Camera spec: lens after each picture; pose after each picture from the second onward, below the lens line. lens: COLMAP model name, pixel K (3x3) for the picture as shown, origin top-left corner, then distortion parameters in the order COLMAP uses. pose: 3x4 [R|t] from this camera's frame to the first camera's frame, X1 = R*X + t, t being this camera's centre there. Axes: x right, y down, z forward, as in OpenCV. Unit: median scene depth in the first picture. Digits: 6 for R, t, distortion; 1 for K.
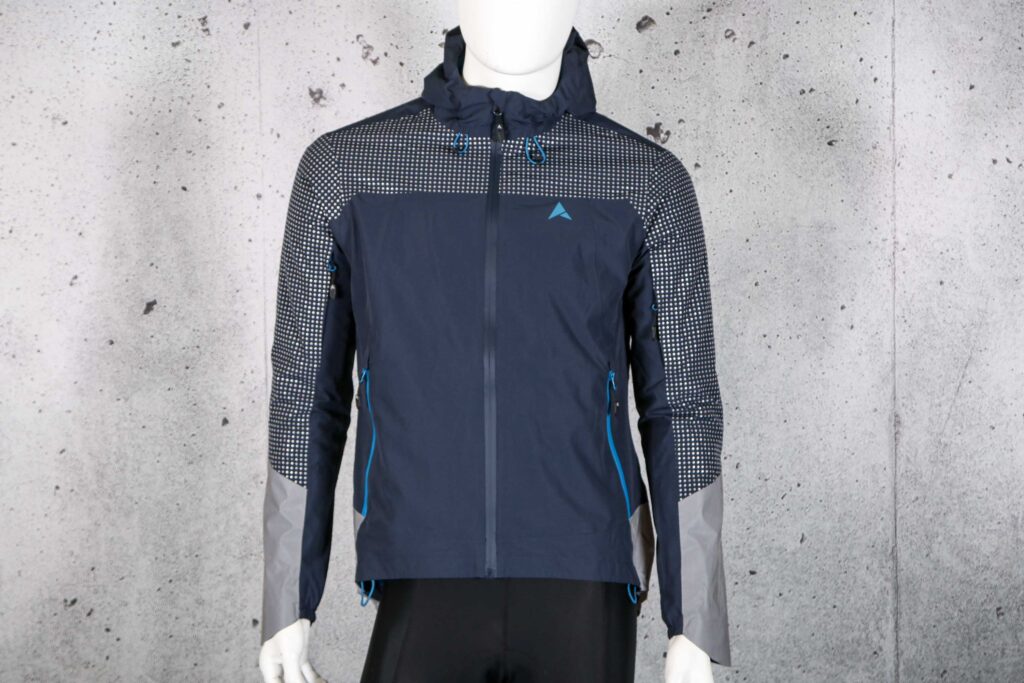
lens RADIAL K [[2271.8, 0, 510.7], [0, 2271.8, 343.6], [0, 0, 1]] dist [0.091989, 0.000000]
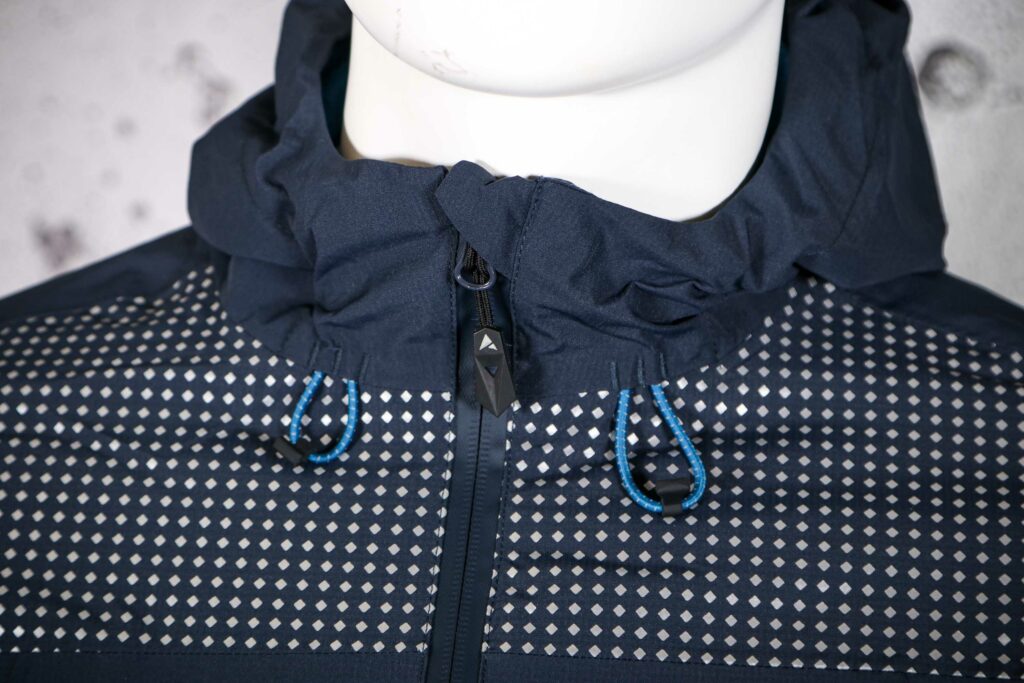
lens RADIAL K [[3311.9, 0, 508.8], [0, 3311.9, 341.3], [0, 0, 1]] dist [0.357670, 0.000000]
pose [[0.993771, -0.012252, -0.110765, 0.031747], [0.001907, 0.995663, -0.093019, -0.065329], [0.111424, 0.092228, 0.989484, 0.679903]]
